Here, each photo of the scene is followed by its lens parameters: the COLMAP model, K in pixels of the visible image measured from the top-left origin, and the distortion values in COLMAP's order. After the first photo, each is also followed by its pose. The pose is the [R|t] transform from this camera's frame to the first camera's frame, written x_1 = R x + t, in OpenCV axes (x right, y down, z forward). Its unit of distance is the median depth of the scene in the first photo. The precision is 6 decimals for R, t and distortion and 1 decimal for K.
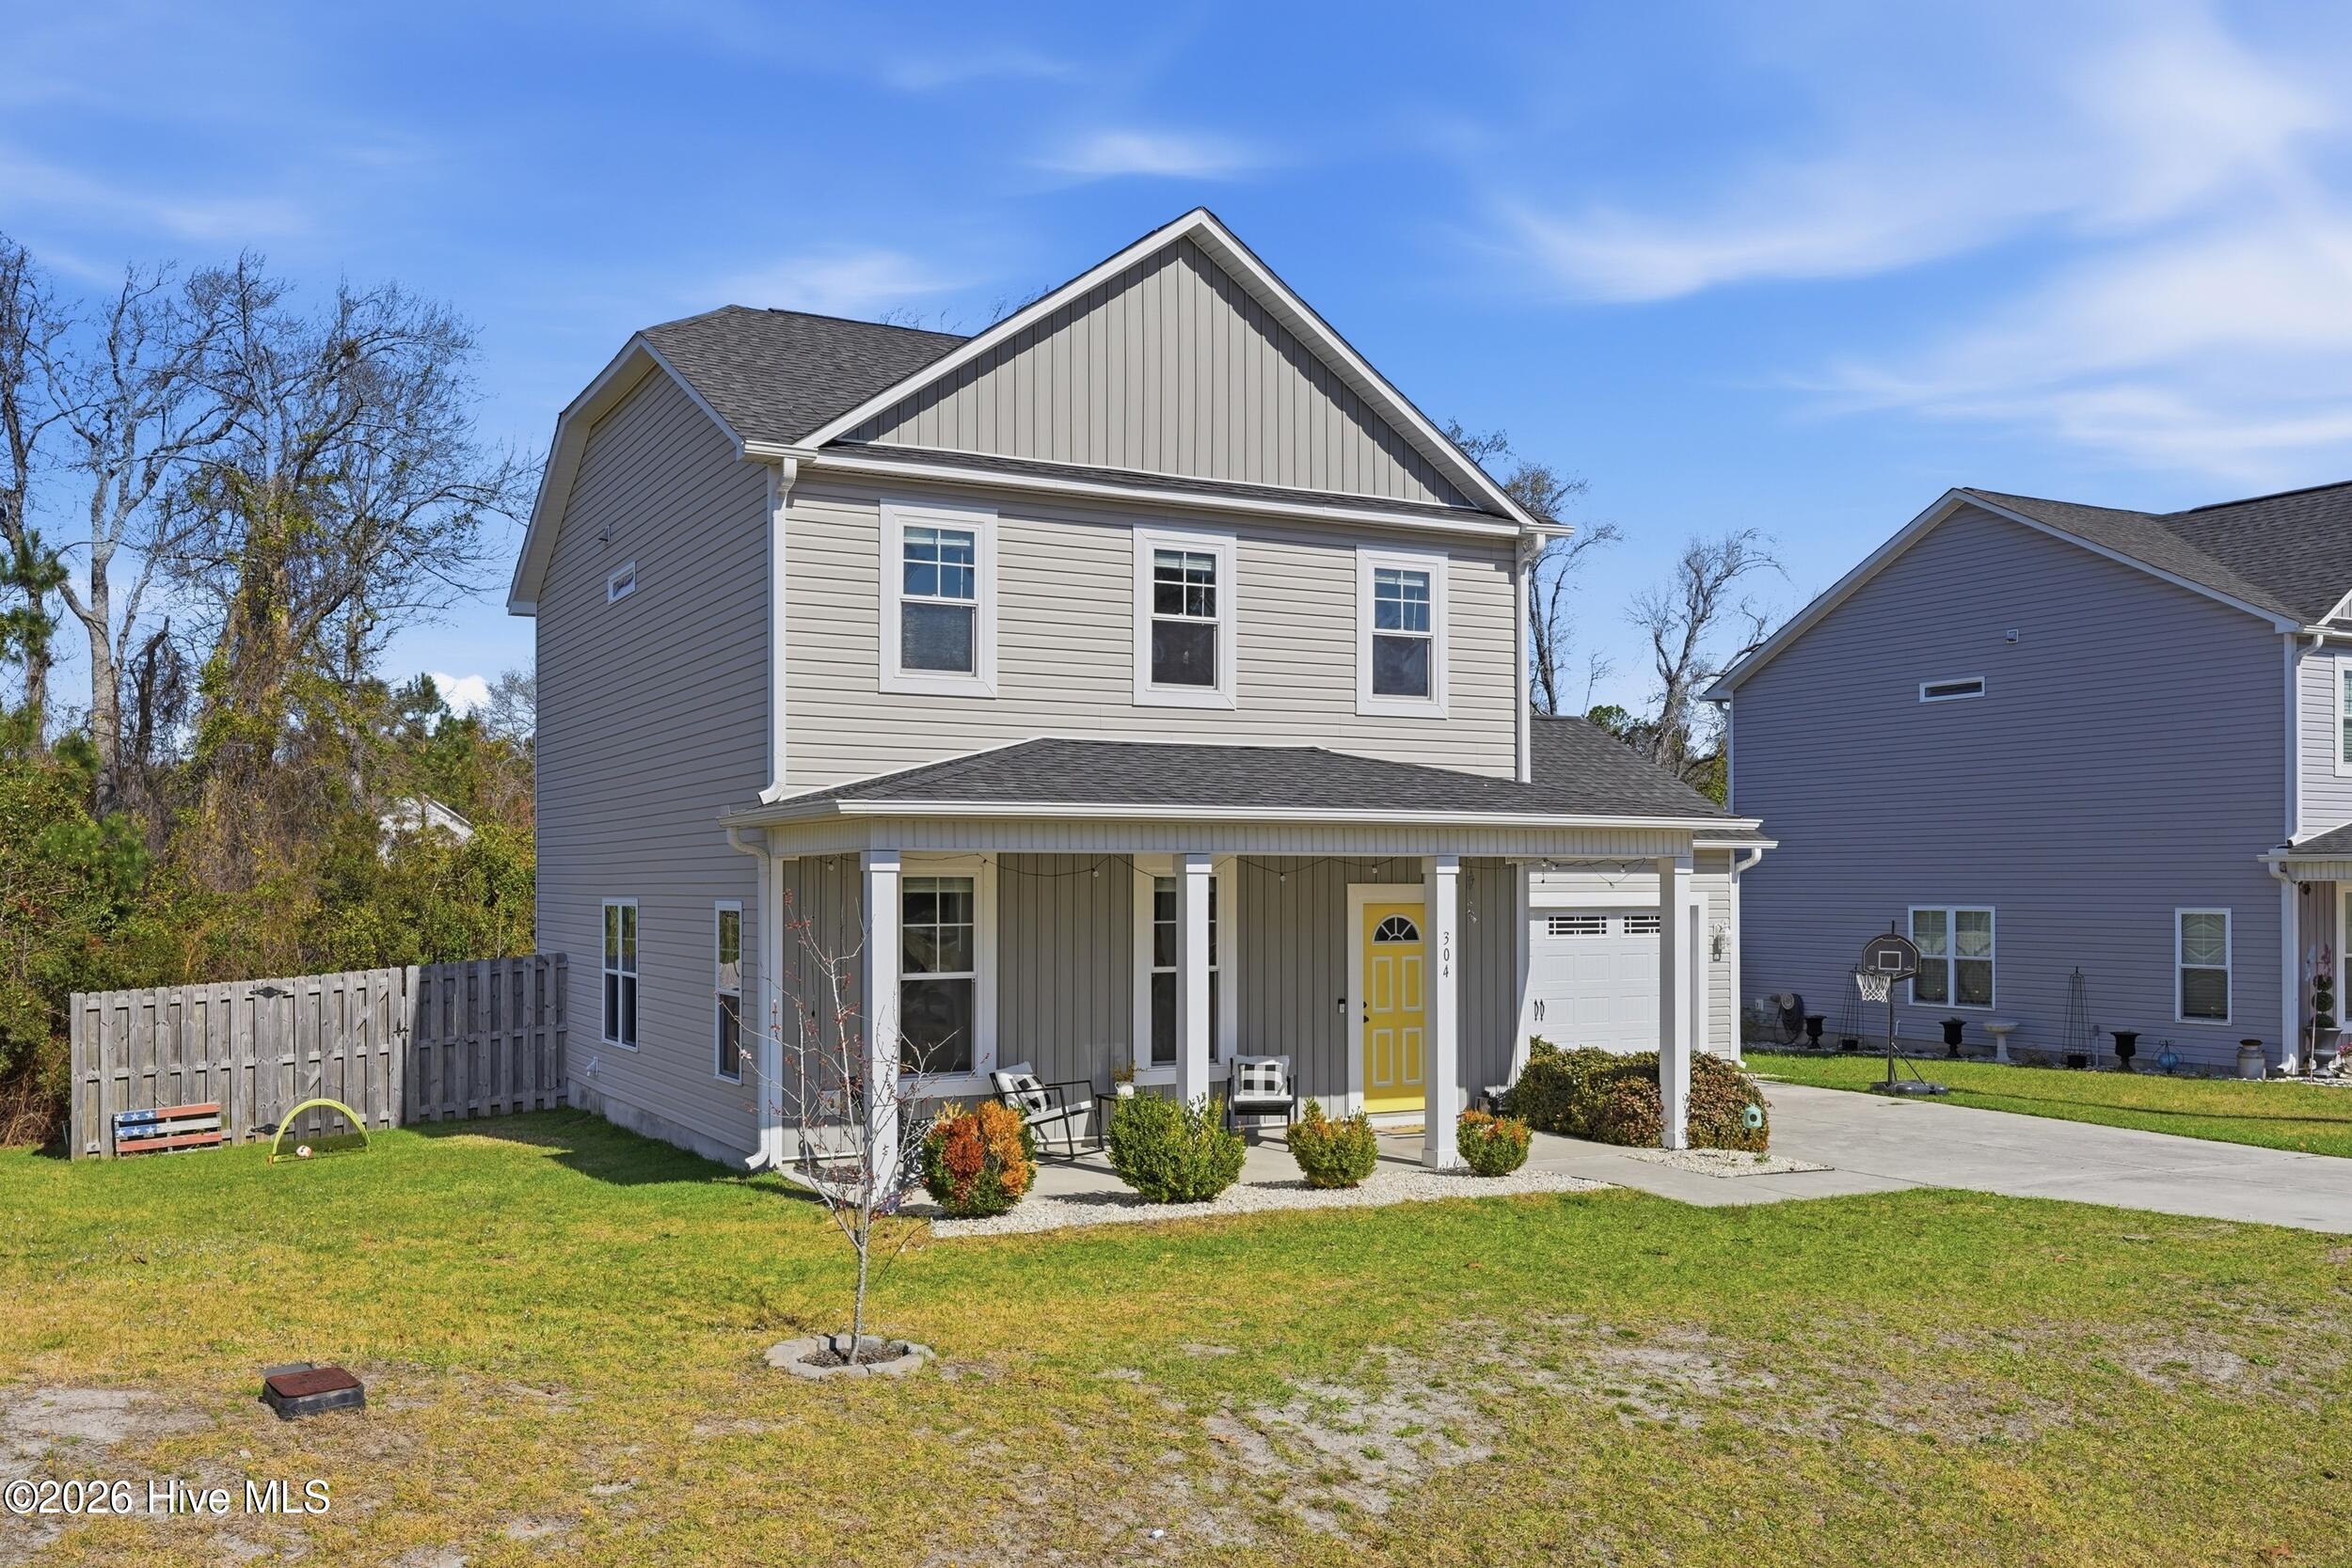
lens RADIAL K [[1971.7, 0, 1160.8], [0, 1971.7, 867.7], [0, 0, 1]] dist [-0.007937, 0.029091]
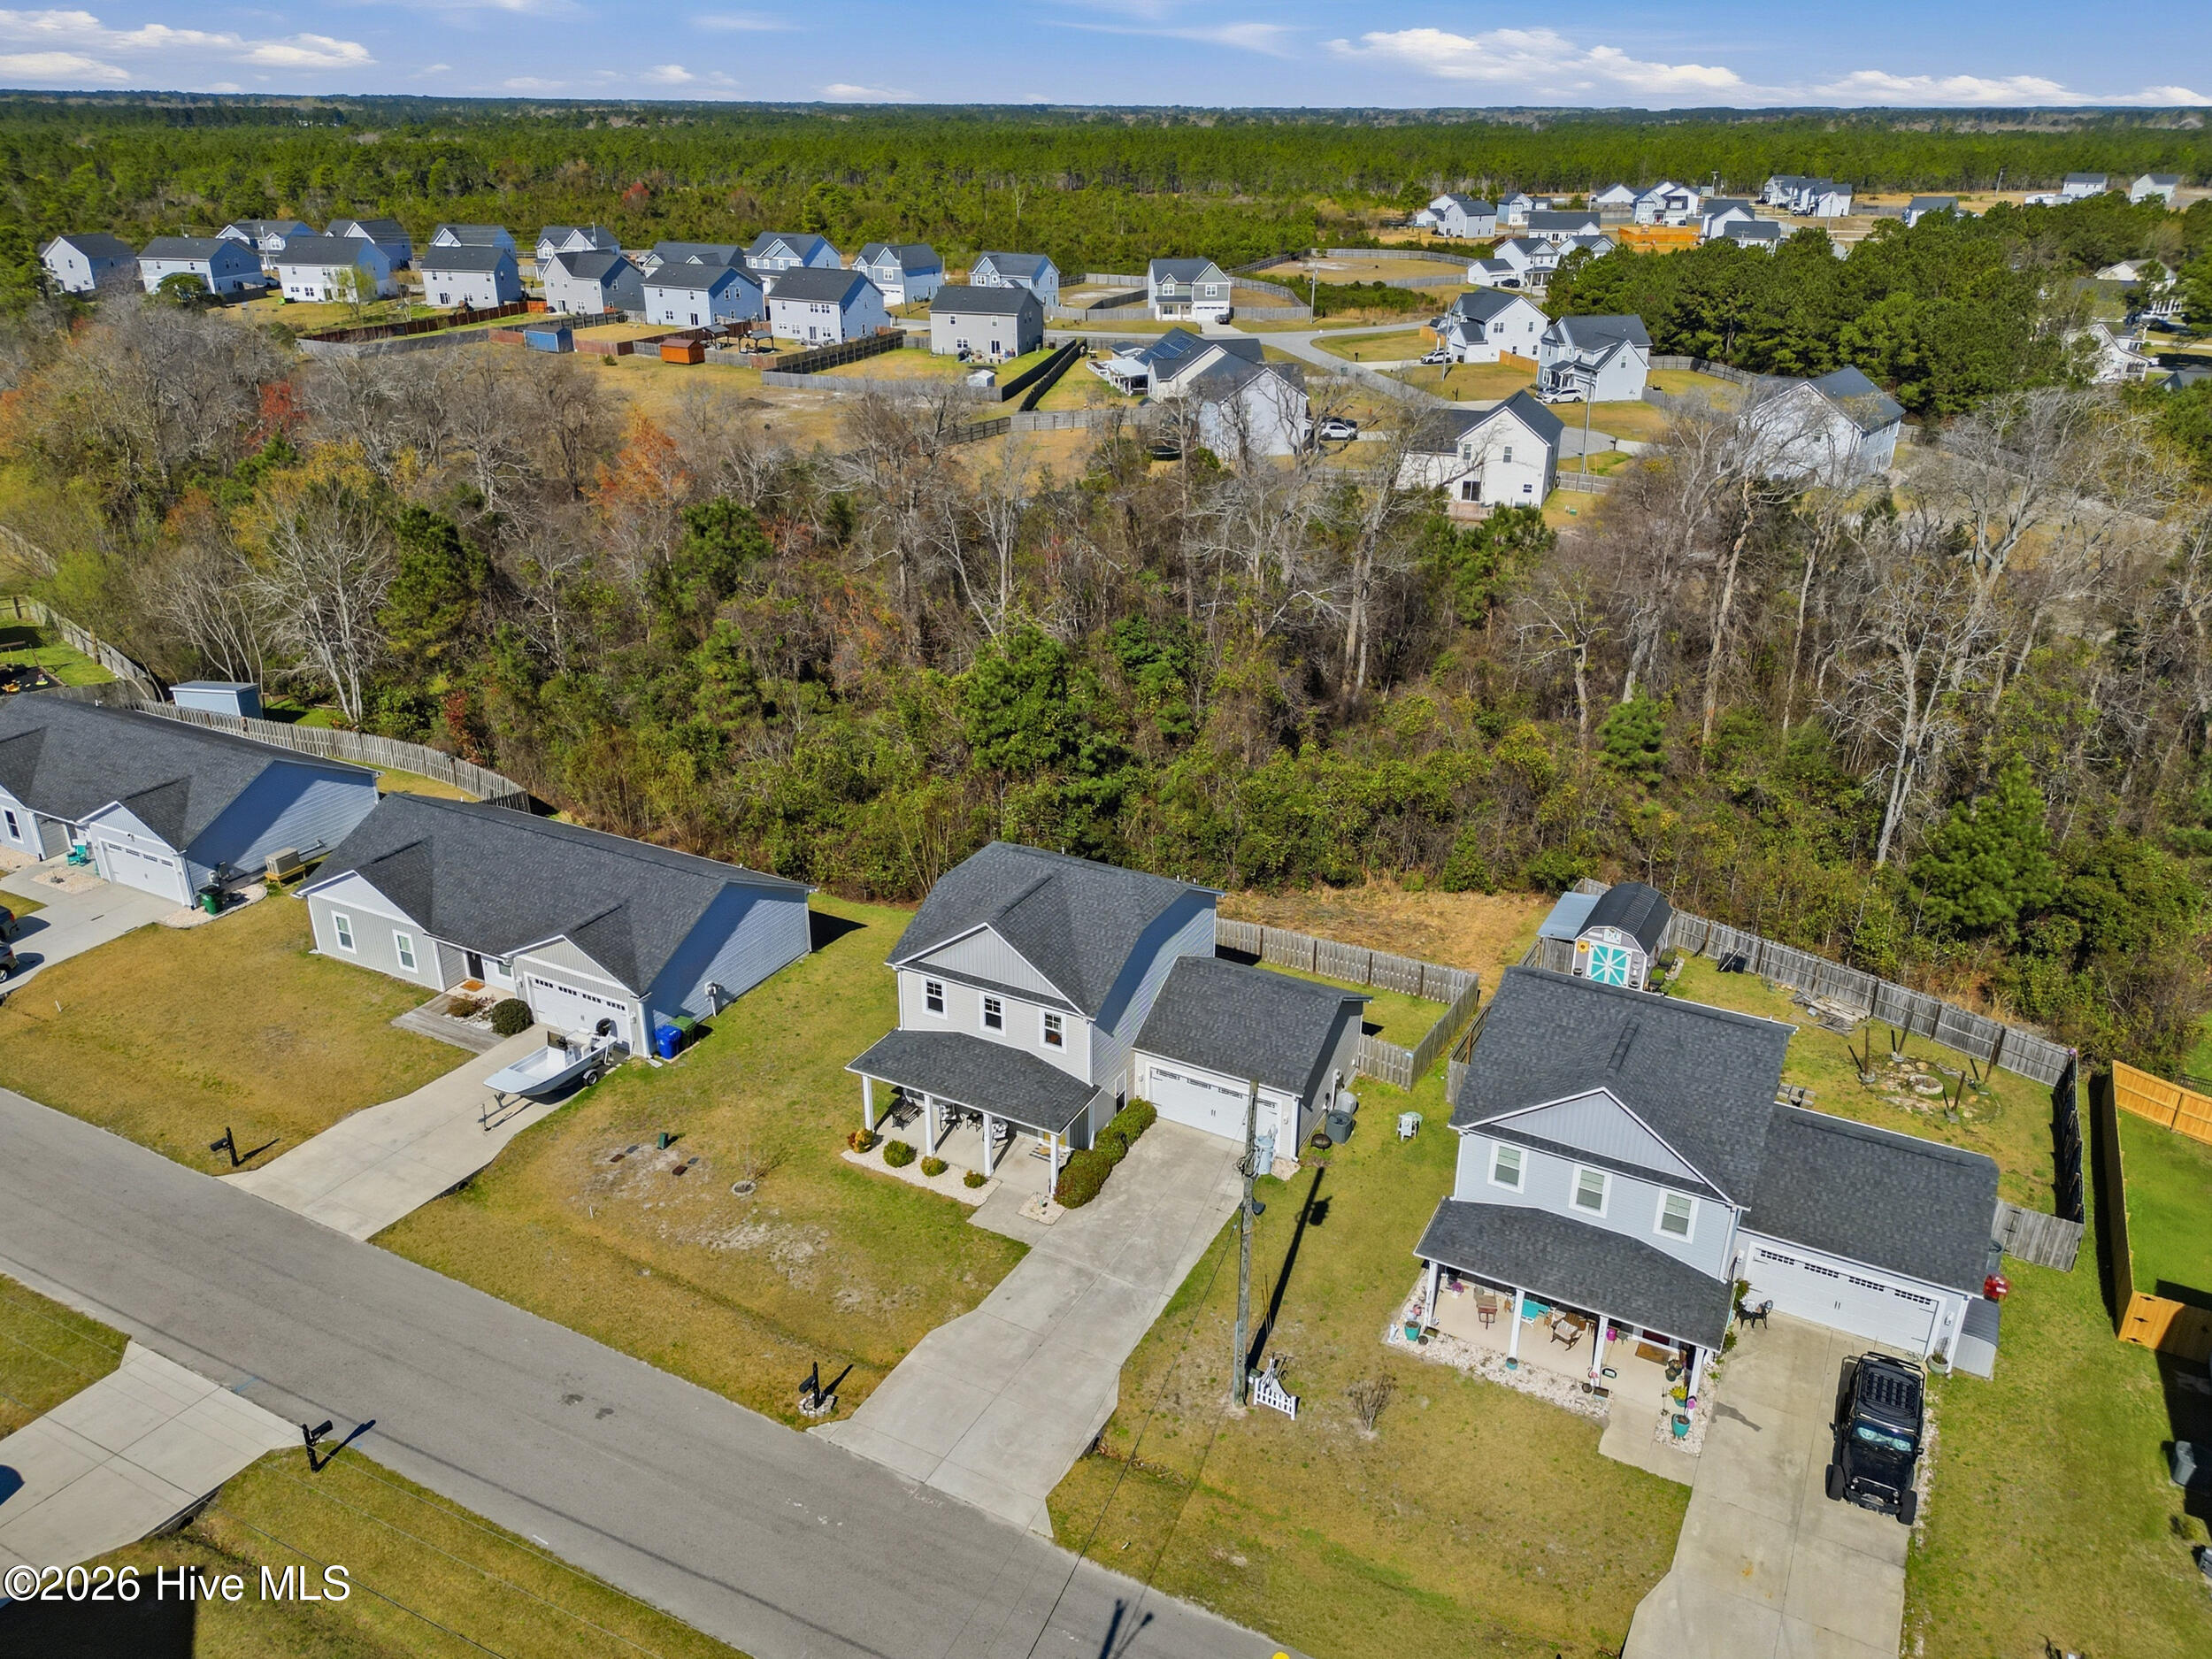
lens RADIAL K [[1582.5, 0, 1107.0], [0, 1582.5, 827.5], [0, 0, 1]] dist [0.081513, -0.073418]
pose [[0.561799, 0.330817, -0.758249, 2.330729], [0.001867, 0.916055, 0.401049, -1.675919], [0.827272, -0.226724, 0.514021, -0.304402]]
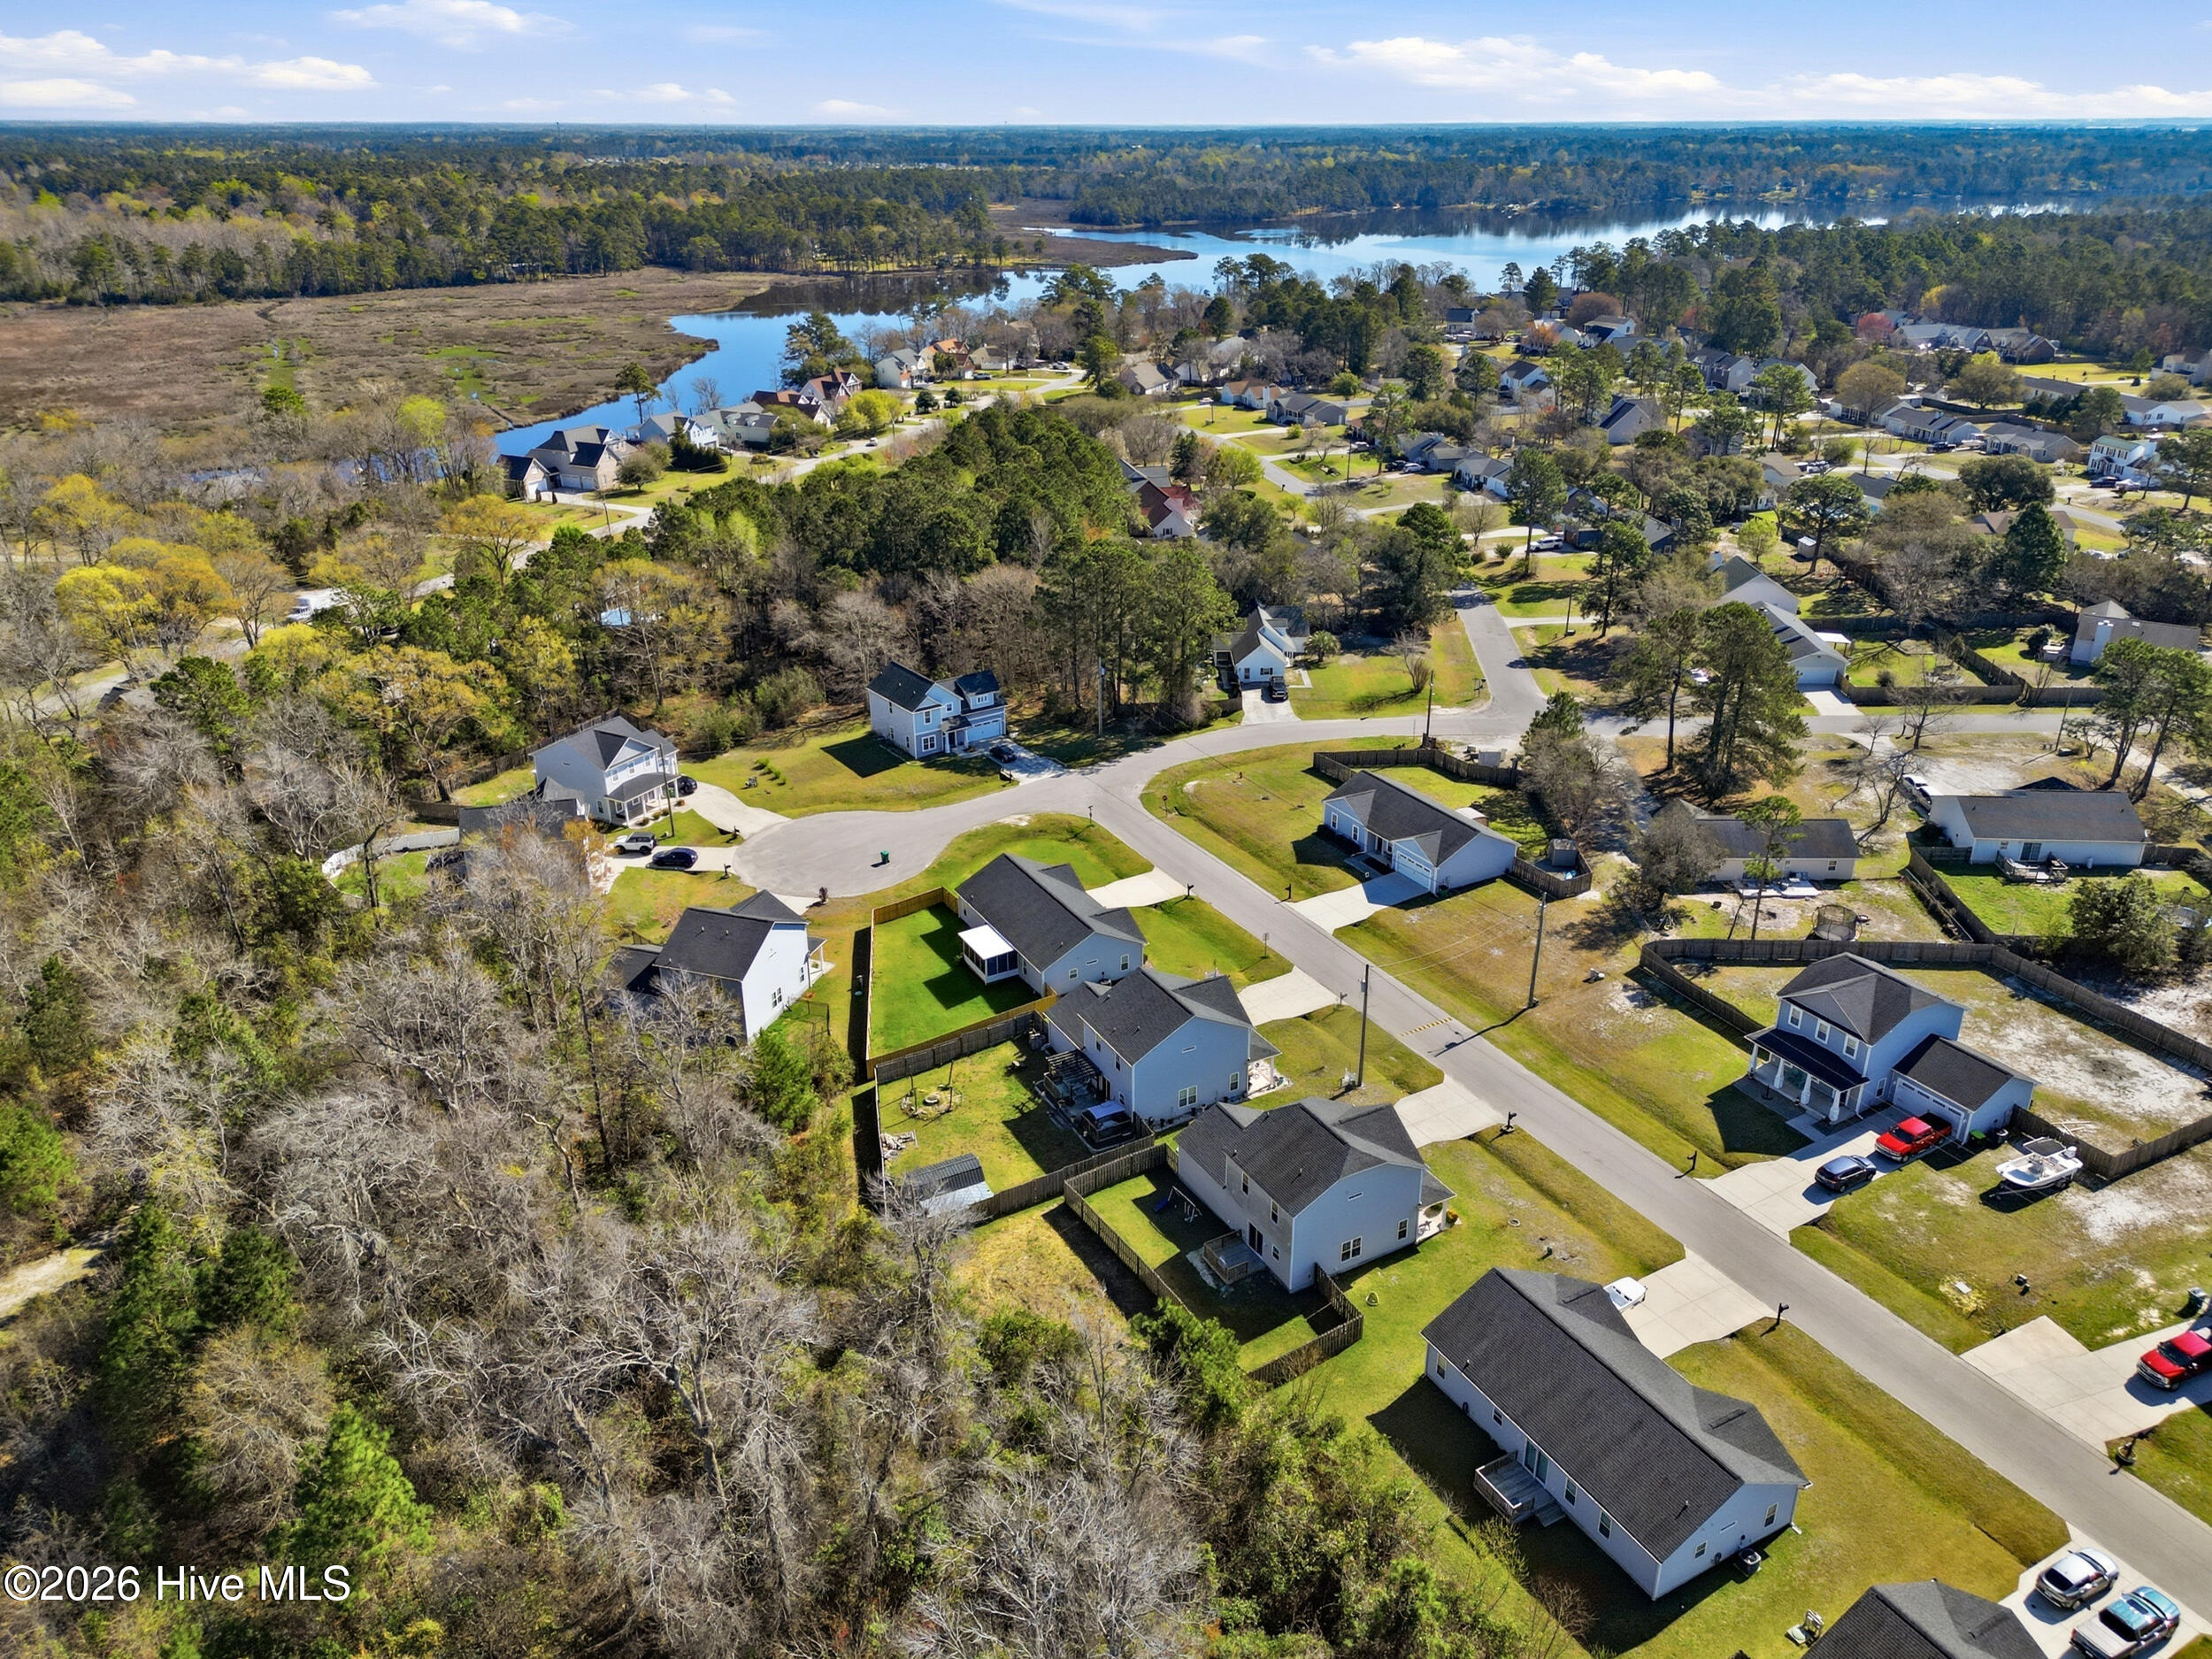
lens RADIAL K [[1582.5, 0, 1113.5], [0, 1582.5, 848.3], [0, 0, 1]] dist [0.081513, -0.073418]
pose [[-0.018965, -0.415996, 0.909169, -4.997095], [-0.010912, 0.909364, 0.415858, -3.687144], [-0.999761, -0.002034, -0.021785, 2.174999]]
